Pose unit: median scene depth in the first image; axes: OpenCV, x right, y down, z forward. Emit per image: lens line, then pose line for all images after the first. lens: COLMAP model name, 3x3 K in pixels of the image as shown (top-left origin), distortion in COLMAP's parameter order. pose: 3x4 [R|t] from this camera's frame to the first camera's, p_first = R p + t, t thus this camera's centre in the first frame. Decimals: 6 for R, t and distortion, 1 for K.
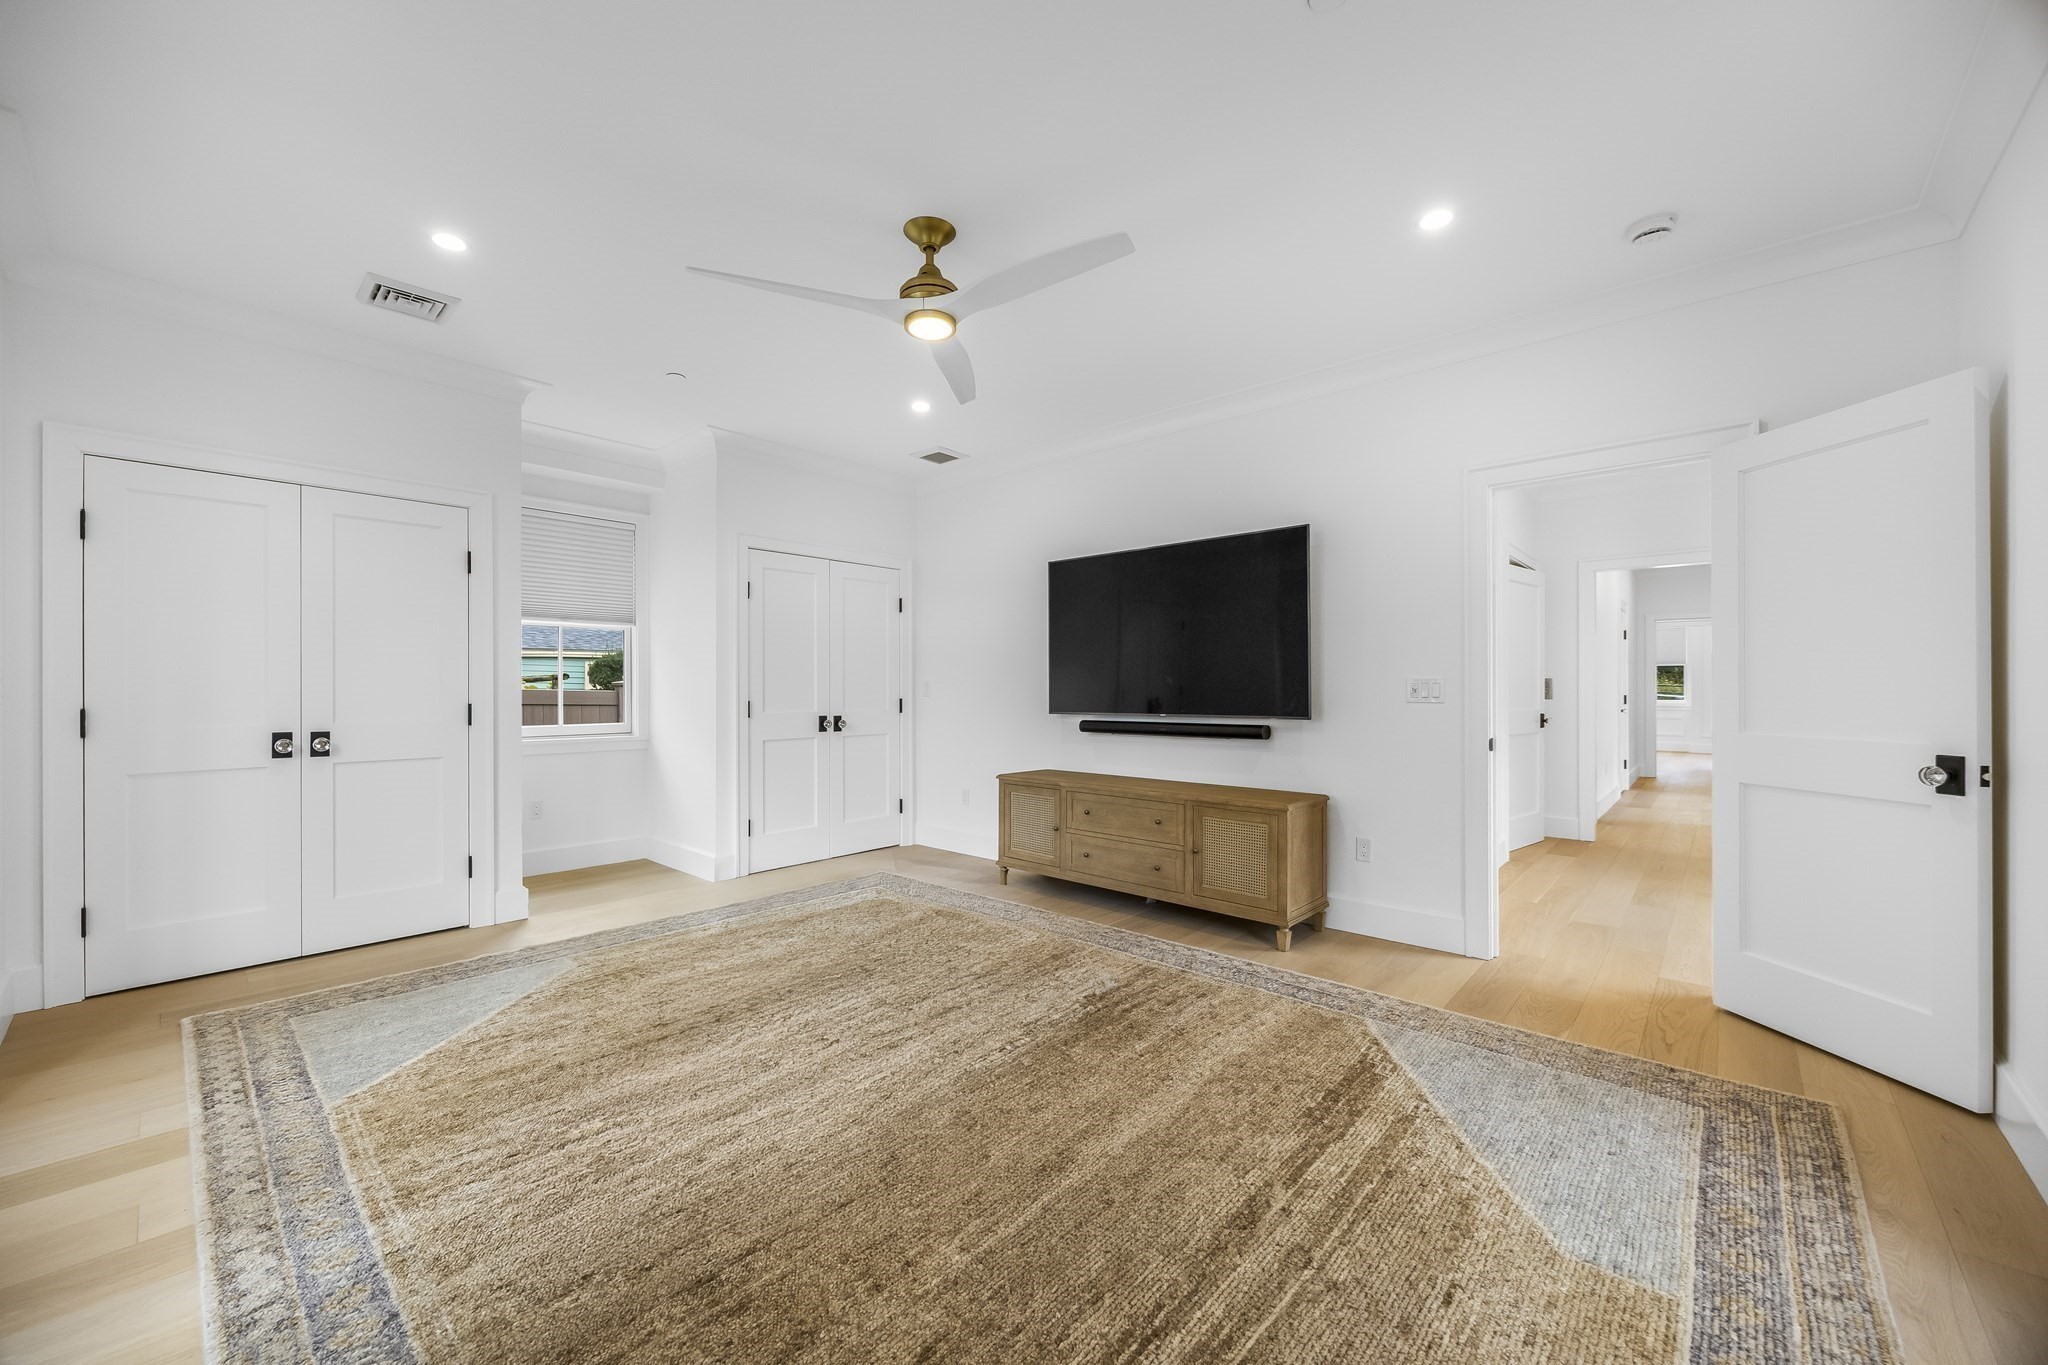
lens RADIAL K [[787.2, 0, 1024.2], [0, 787.2, 682.4], [0, 0, 1]] dist [-0.001837, -0.000083]
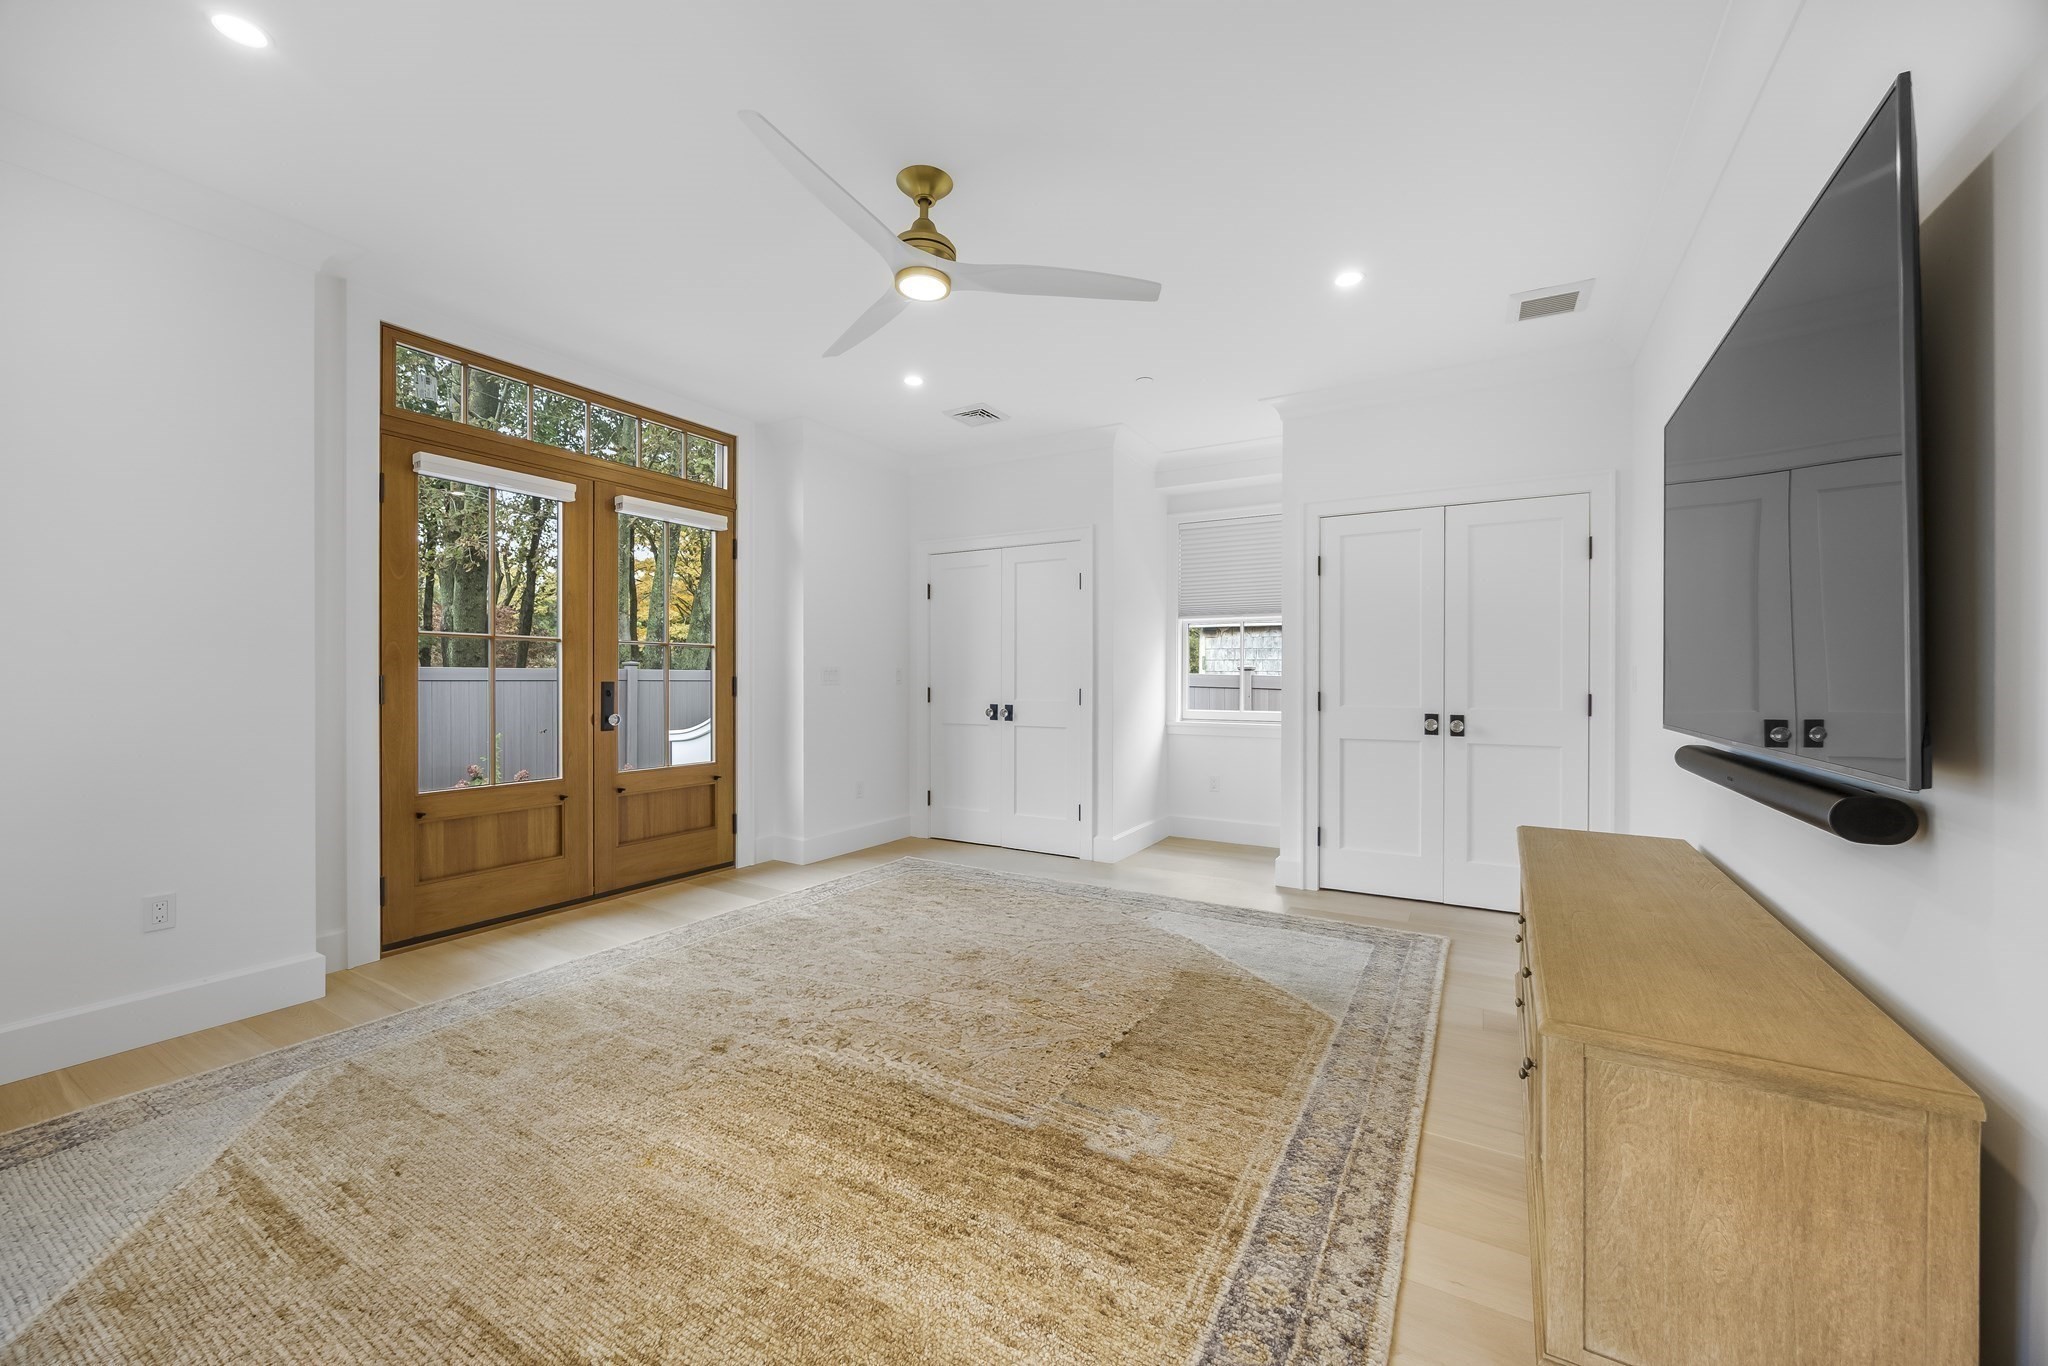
lens RADIAL K [[787.2, 0, 1025.7], [0, 787.2, 673.3], [0, 0, 1]] dist [-0.001837, -0.000083]
pose [[0.201051, -0.004879, -0.979569, 0.652936], [0.006450, 0.999973, -0.003657, 0.006337], [0.979559, -0.005583, 0.201077, 0.742453]]
